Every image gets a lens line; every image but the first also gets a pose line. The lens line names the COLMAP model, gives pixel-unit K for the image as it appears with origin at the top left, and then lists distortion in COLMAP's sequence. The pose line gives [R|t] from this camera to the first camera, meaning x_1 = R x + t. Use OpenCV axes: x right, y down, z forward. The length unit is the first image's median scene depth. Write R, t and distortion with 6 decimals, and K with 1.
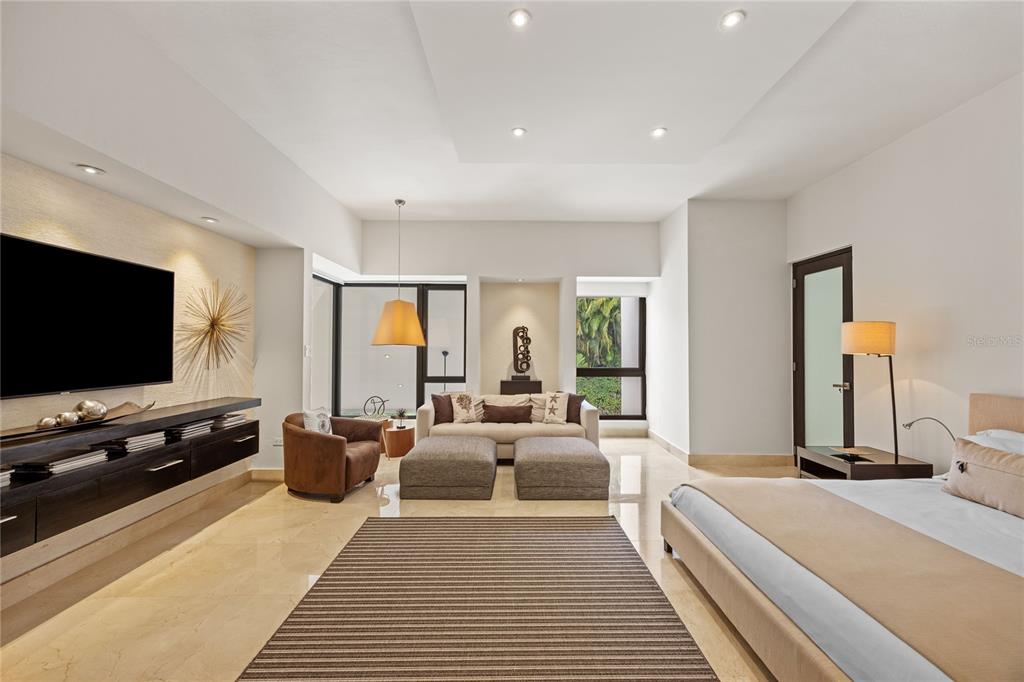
lens RADIAL K [[410.5, 0, 514.3], [0, 410.5, 340.5], [0, 0, 1]] dist [0.011899, -0.000134]
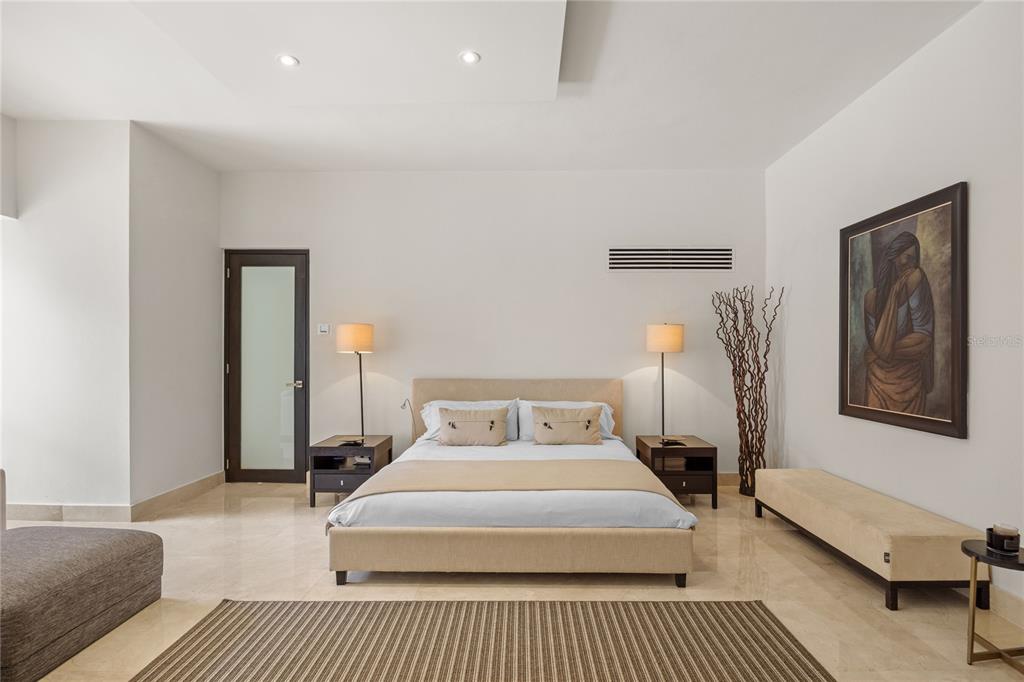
lens RADIAL K [[515.0, 0, 517.7], [0, 515.0, 352.4], [0, 0, 1]] dist [-0.003164, 0.000289]
pose [[0.021092, -0.001423, 0.999777, -0.404630], [-0.018357, 0.999830, 0.001810, 0.016014], [-0.999609, -0.018391, 0.021062, 0.374850]]
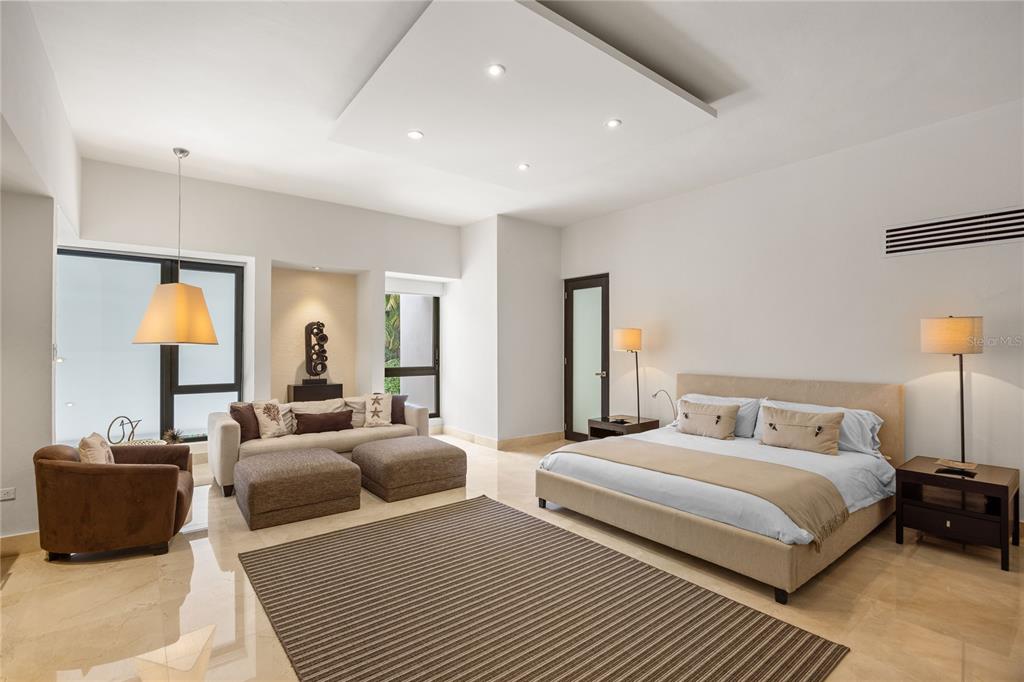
lens RADIAL K [[473.7, 0, 512.0], [0, 473.7, 342.8], [0, 0, 1]] dist [-0.003103, -0.000185]
pose [[0.789749, 0.002781, 0.613424, -0.356049], [-0.009546, 0.999924, 0.007756, -0.003090], [-0.613356, -0.011981, 0.789716, -0.051477]]
